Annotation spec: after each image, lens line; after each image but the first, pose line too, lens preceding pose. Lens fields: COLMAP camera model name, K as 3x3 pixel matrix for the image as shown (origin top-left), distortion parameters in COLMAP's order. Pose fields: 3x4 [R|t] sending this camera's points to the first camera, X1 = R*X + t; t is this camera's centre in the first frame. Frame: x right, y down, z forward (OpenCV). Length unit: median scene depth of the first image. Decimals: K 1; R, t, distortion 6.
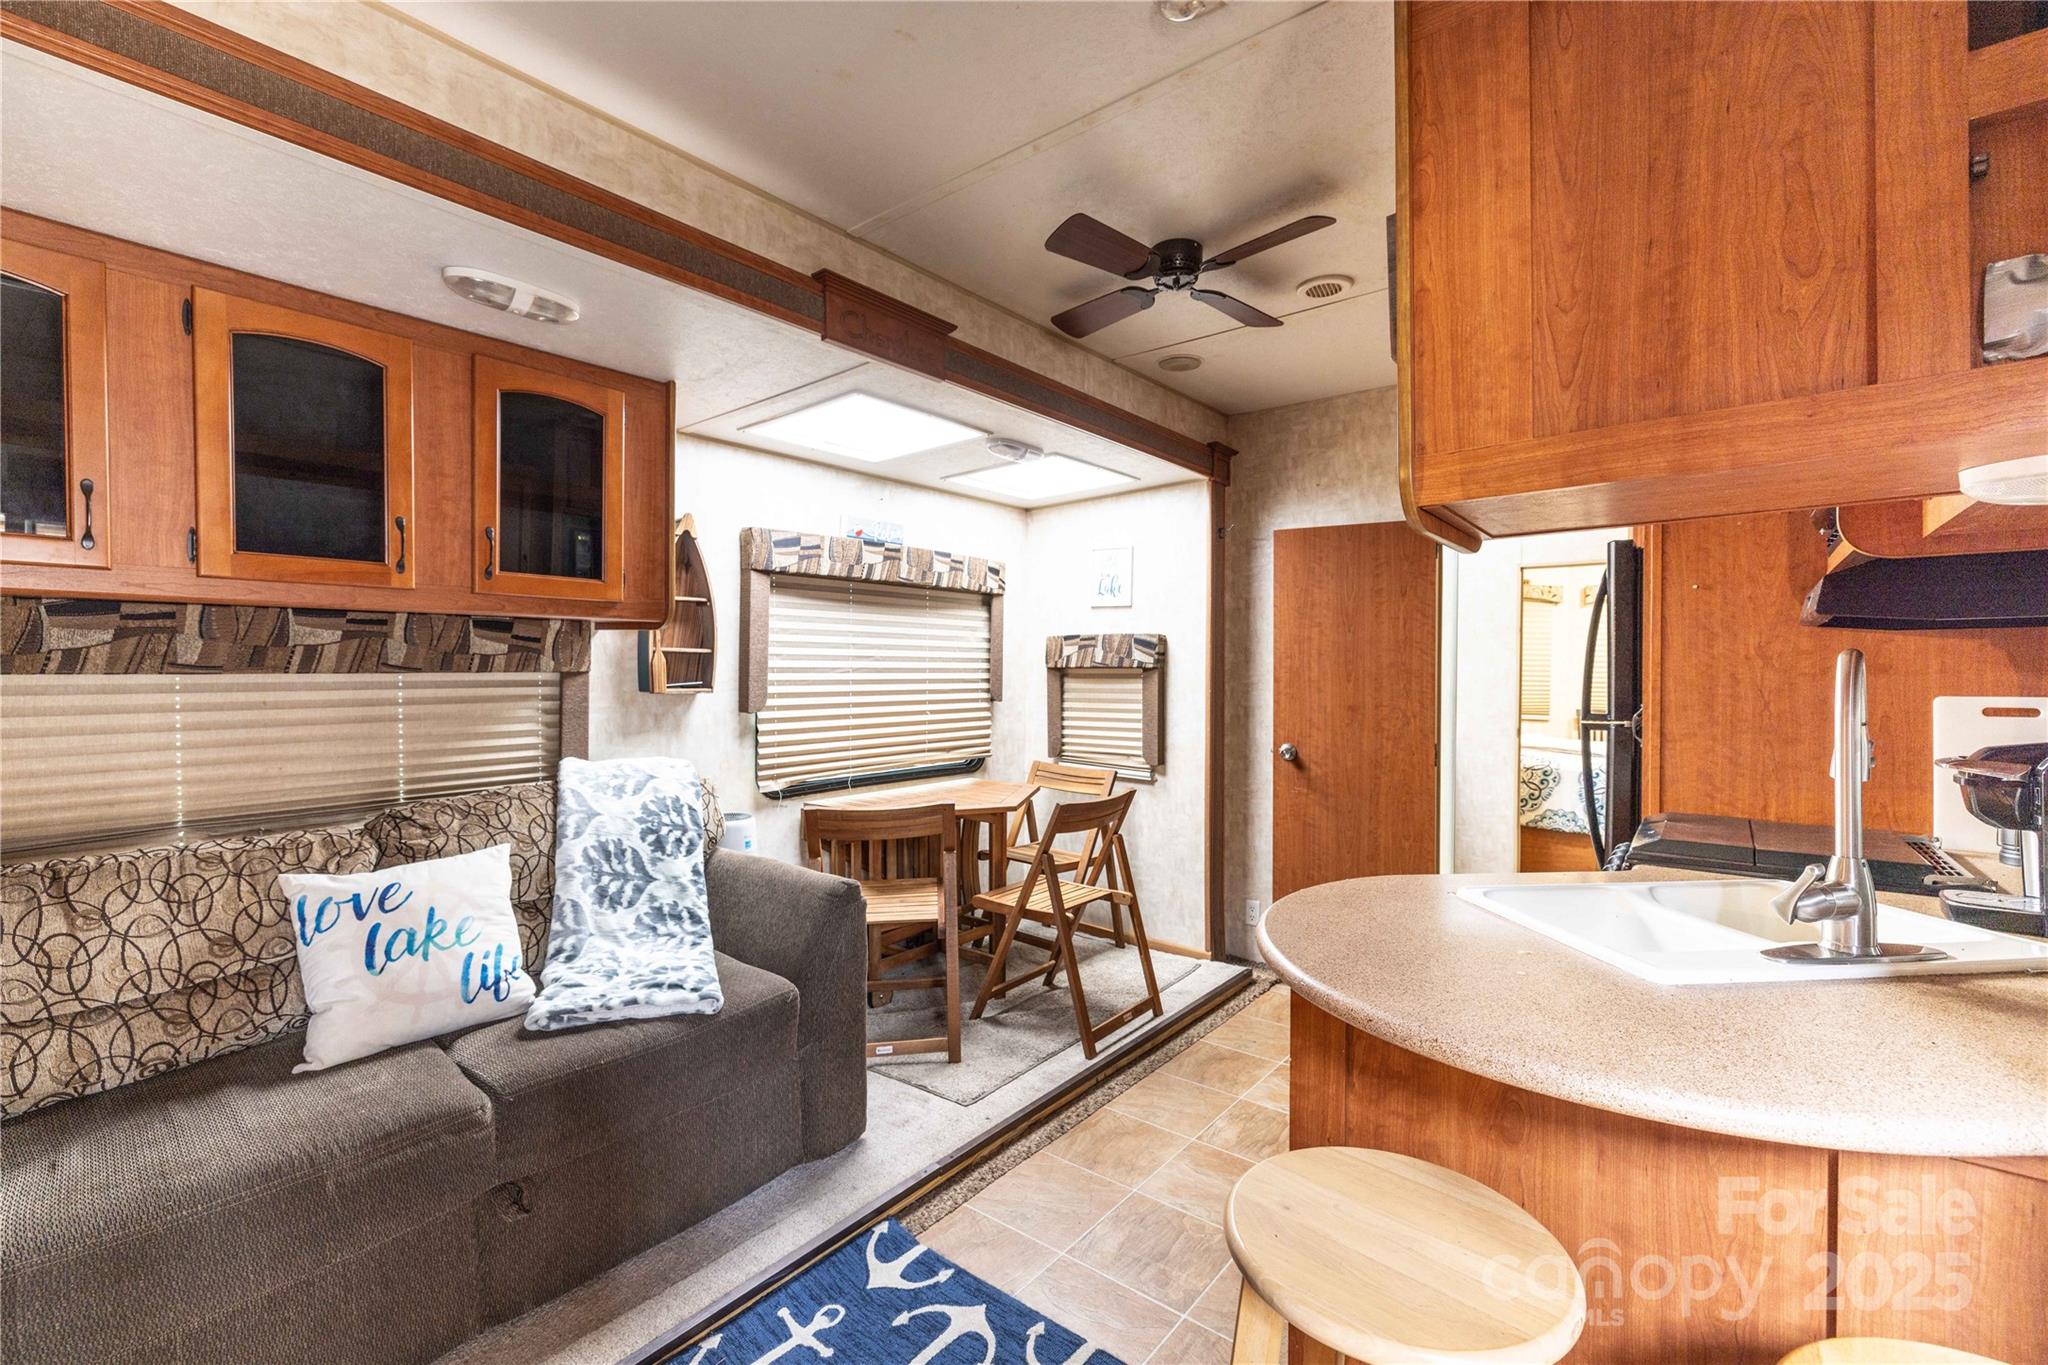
lens RADIAL K [[868.5, 0, 1025.7], [0, 868.5, 670.8], [0, 0, 1]] dist [0.000155, 0.000061]
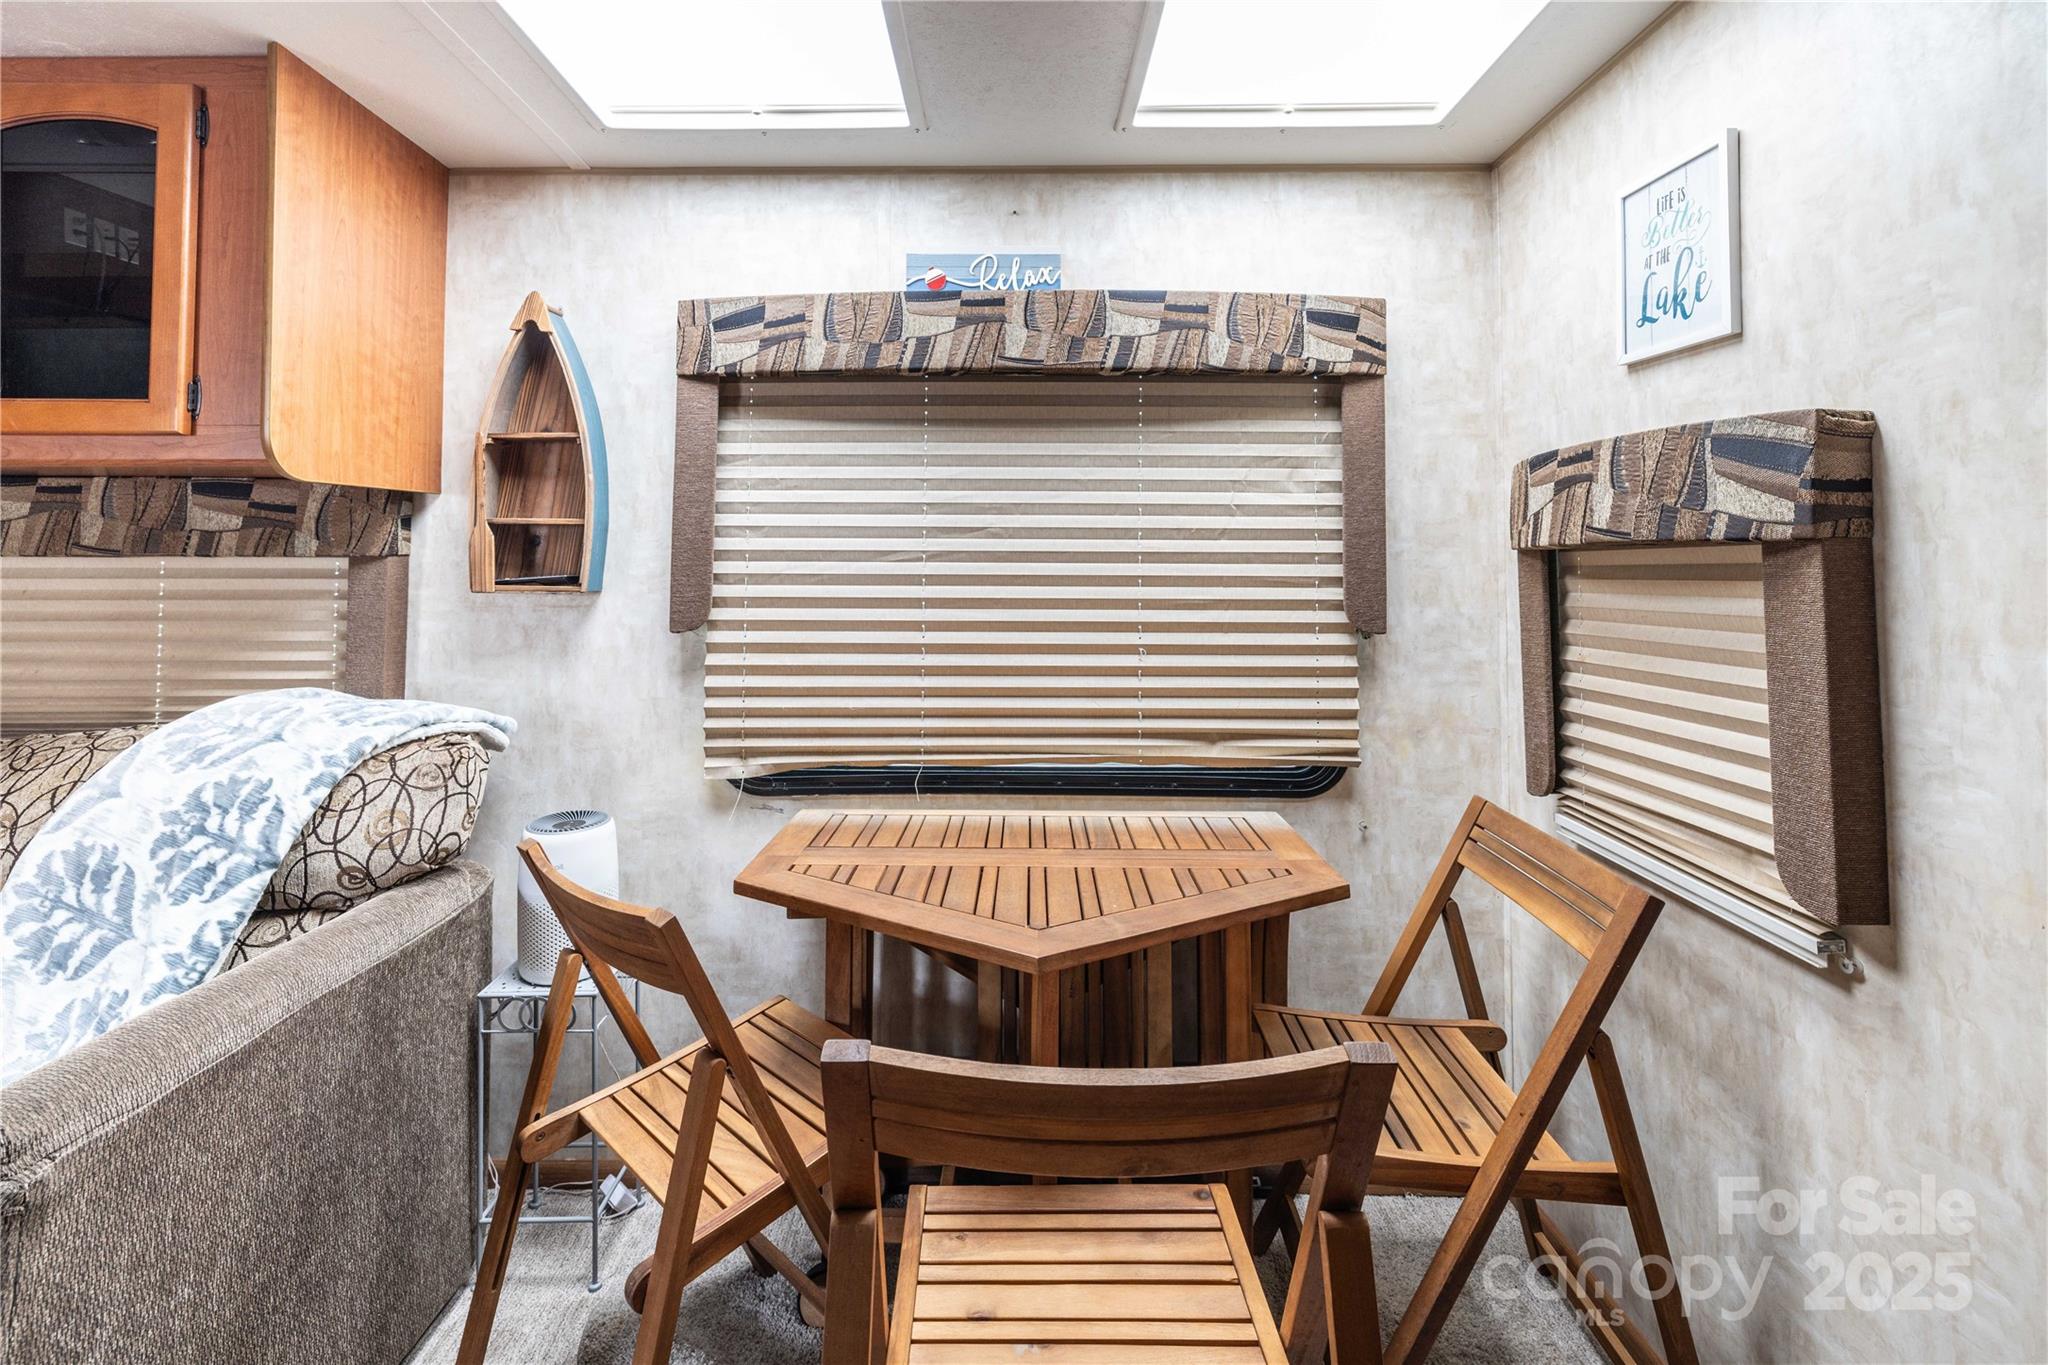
lens RADIAL K [[893.1, 0, 1022.3], [0, 893.1, 526.1], [0, 0, 1]] dist [0.001447, 0.000136]
pose [[0.615230, -0.038703, -0.787397, 0.254281], [-0.003849, 0.998635, -0.052093, 0.008997], [0.788338, 0.035079, 0.614241, 0.764513]]
